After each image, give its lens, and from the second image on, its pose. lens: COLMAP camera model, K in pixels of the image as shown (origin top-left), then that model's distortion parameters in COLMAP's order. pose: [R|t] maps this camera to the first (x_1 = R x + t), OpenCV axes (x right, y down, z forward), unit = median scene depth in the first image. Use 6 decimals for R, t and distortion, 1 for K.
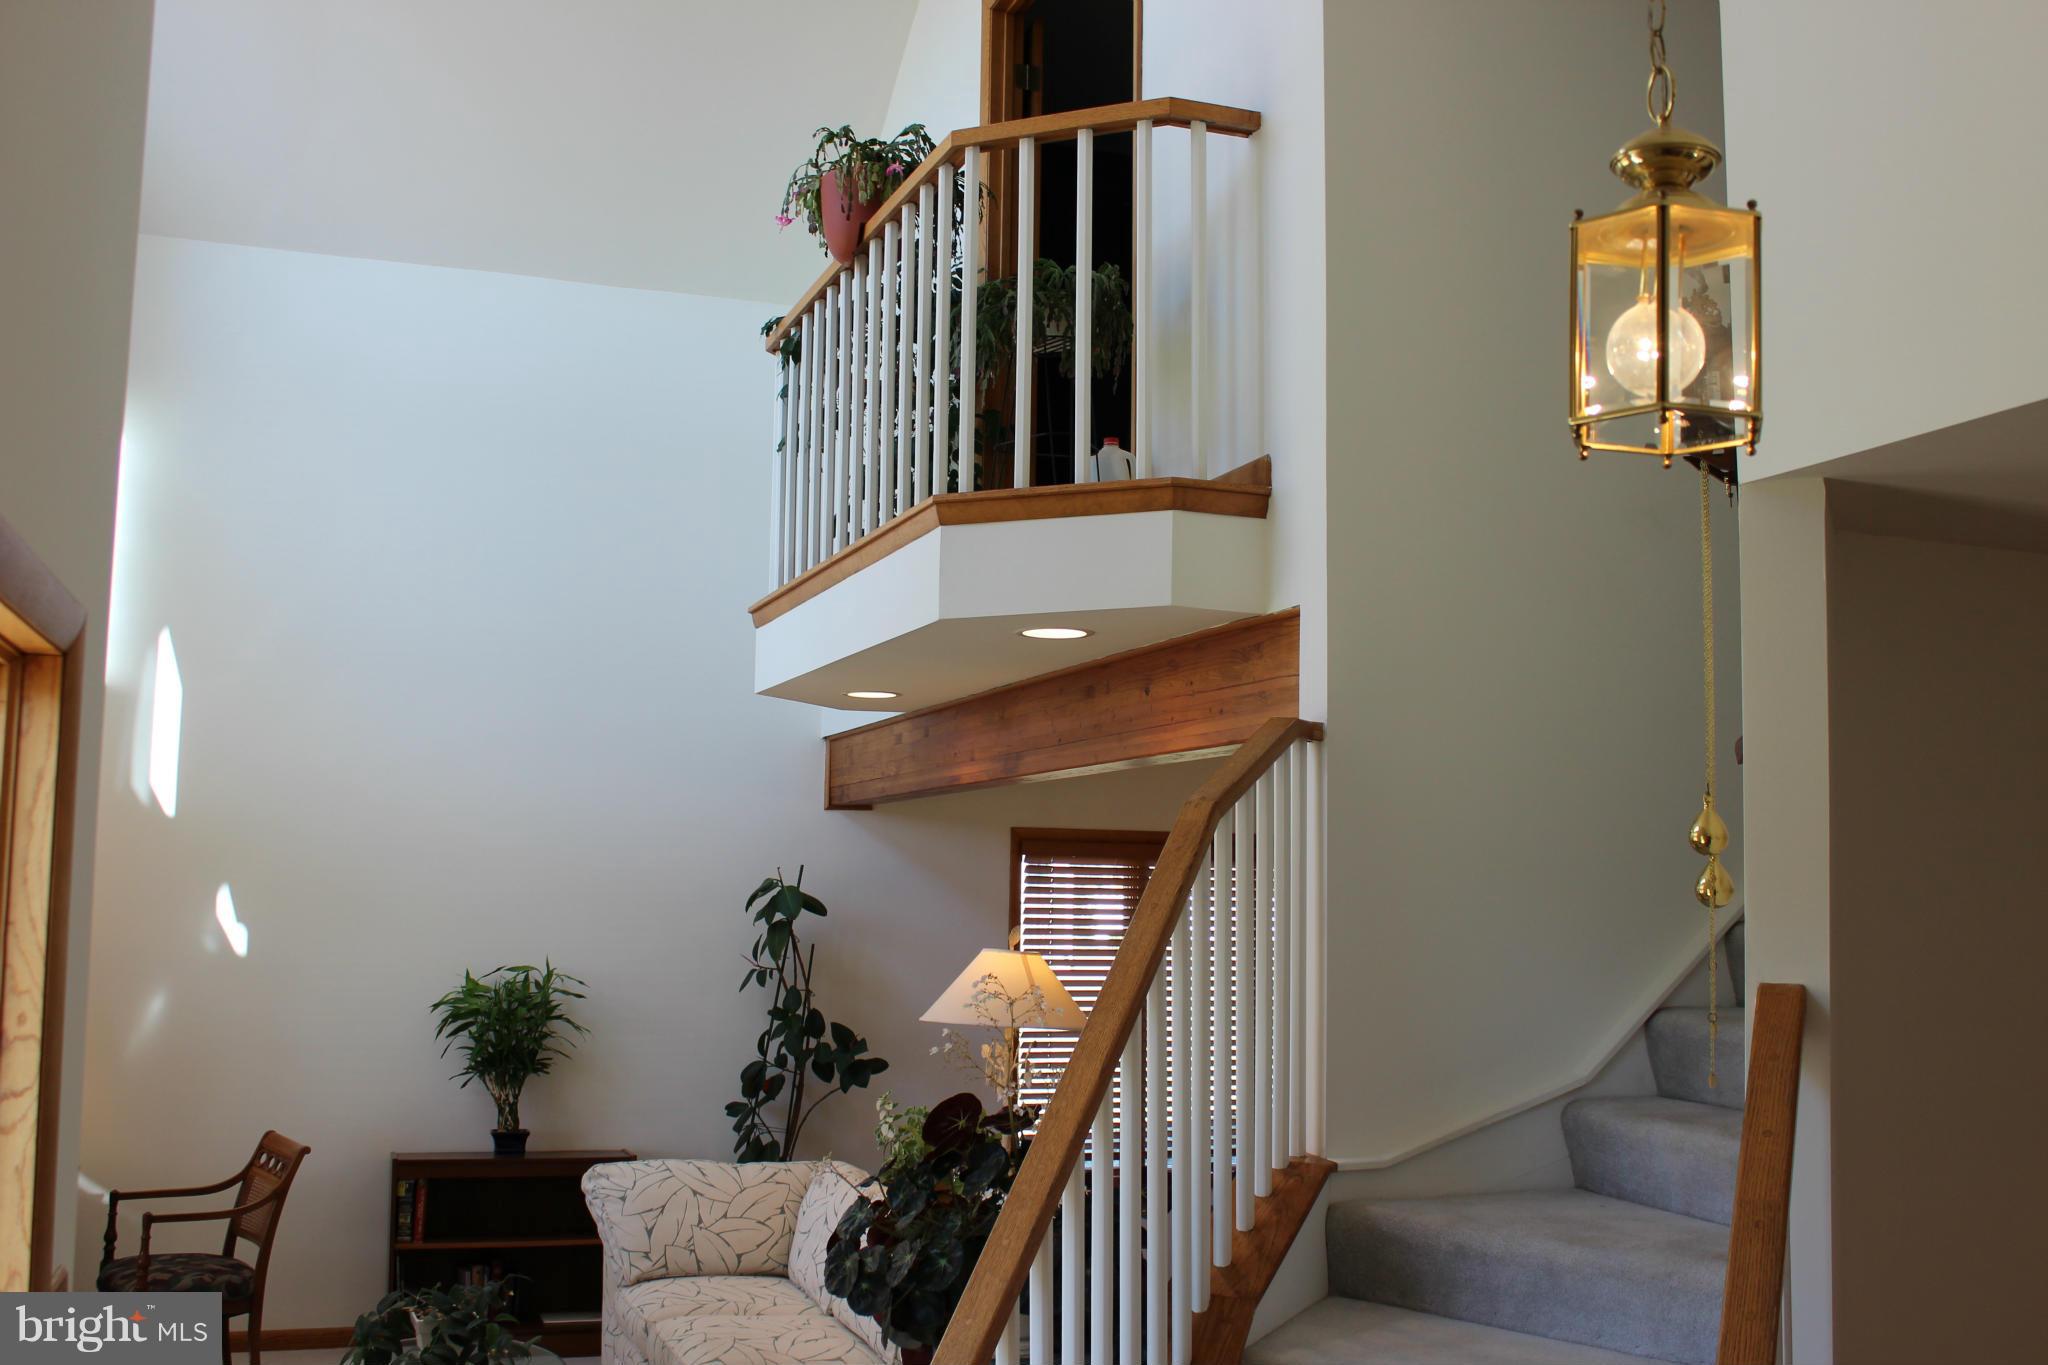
lens RADIAL K [[2003.7, 0, 1024.0], [0, 2003.7, 682.5], [0, 0, 1]] dist [-0.101074, 0.005431]
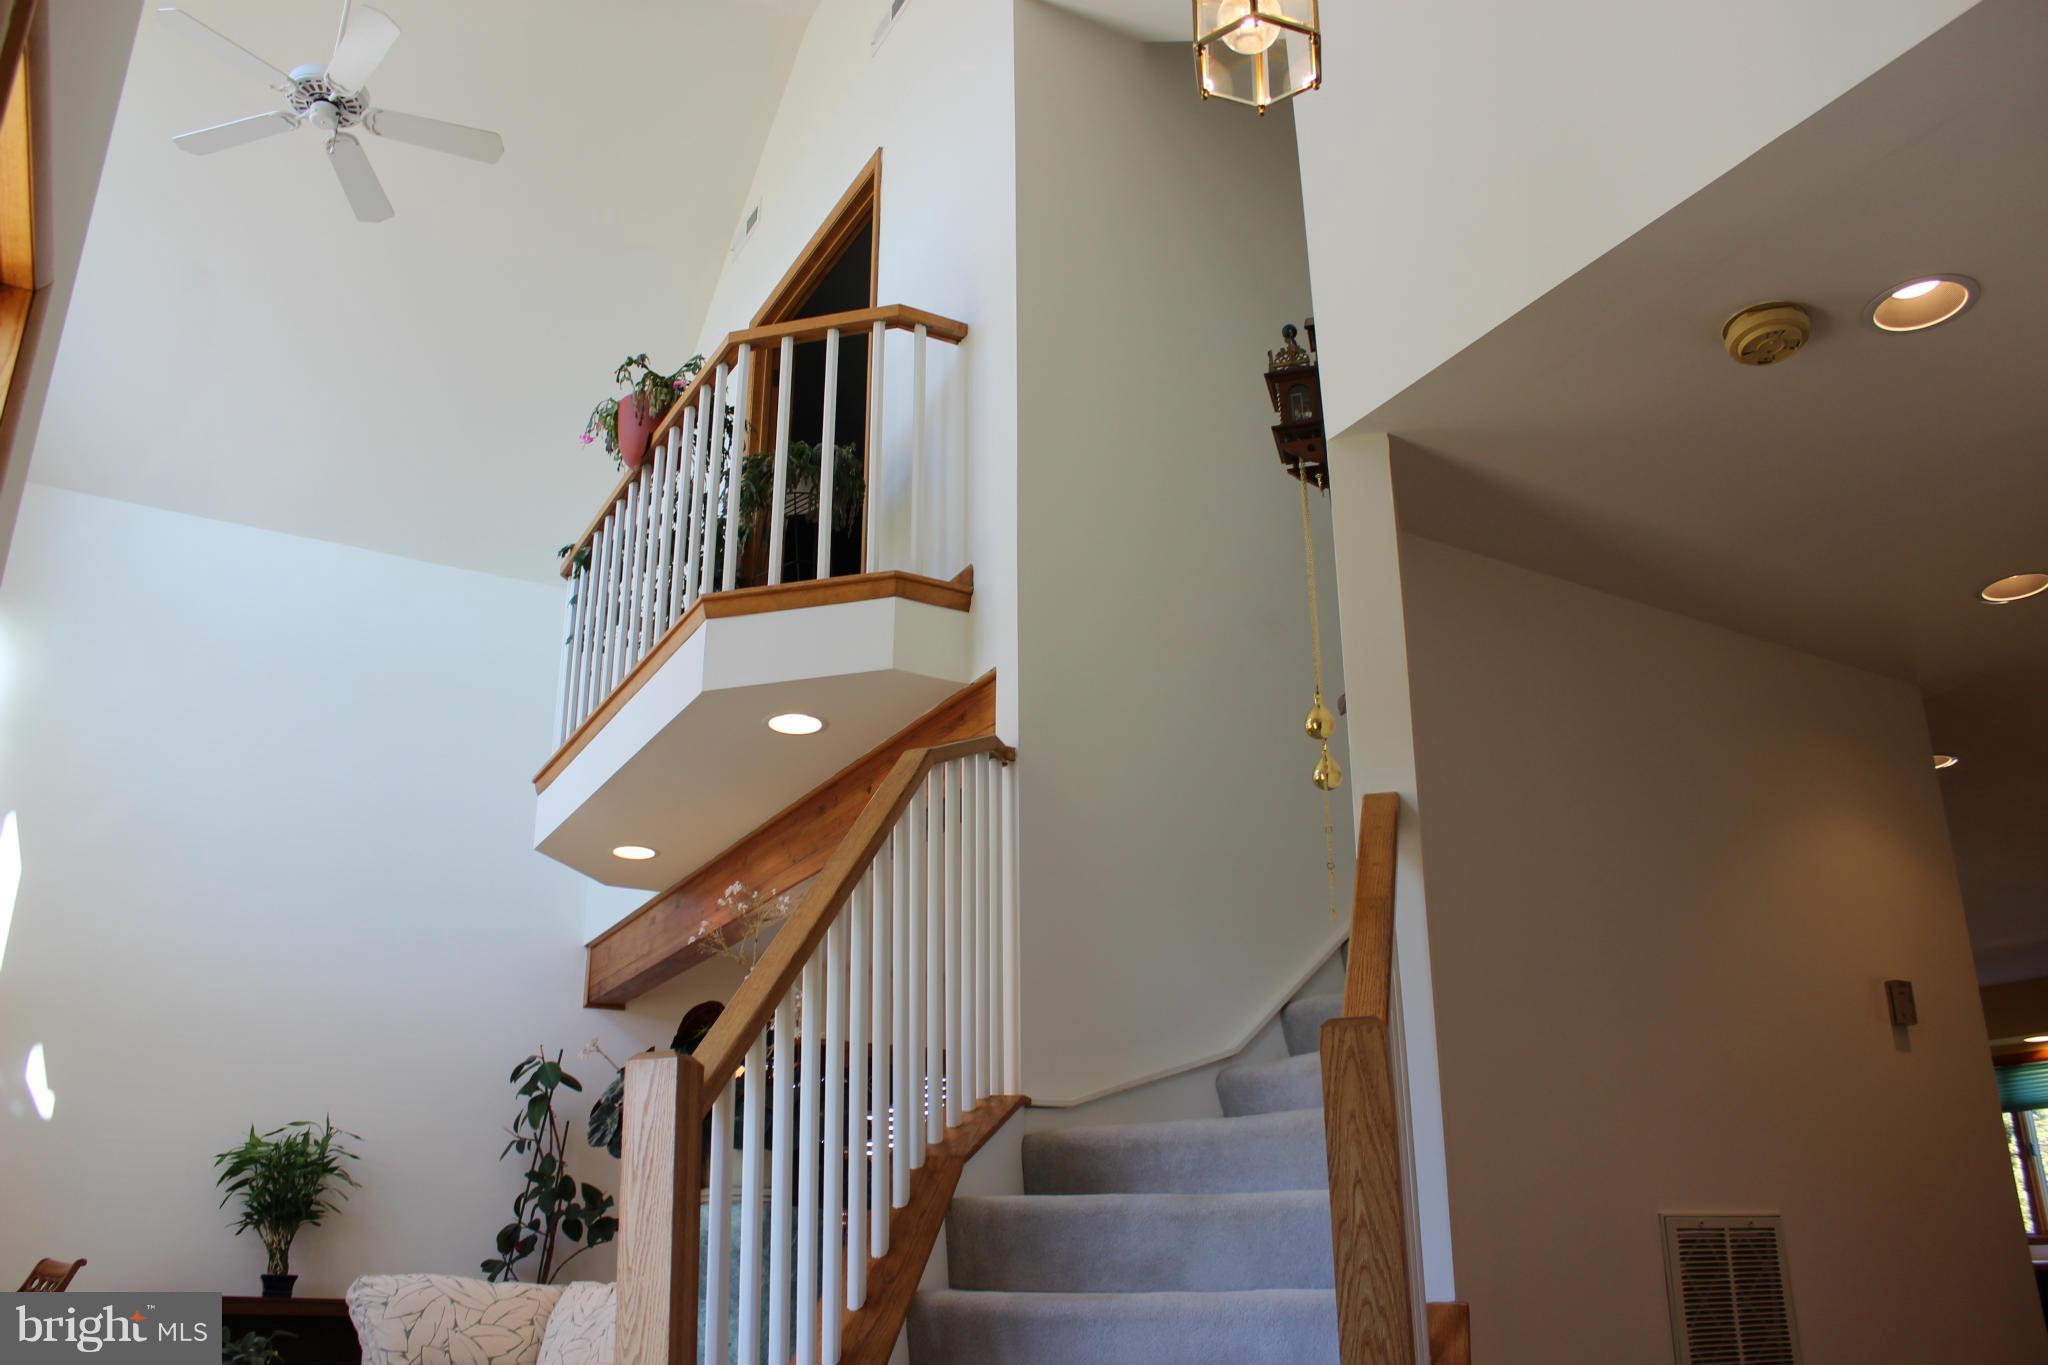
lens RADIAL K [[1700.4, 0, 1024.0], [0, 1700.4, 682.5], [0, 0, 1]] dist [-0.156978, 0.139014]
pose [[0.987426, 0.035226, 0.154109, -0.006509], [0.005260, 0.966995, -0.254739, 0.189333], [-0.157996, 0.252347, 0.954651, -0.010729]]
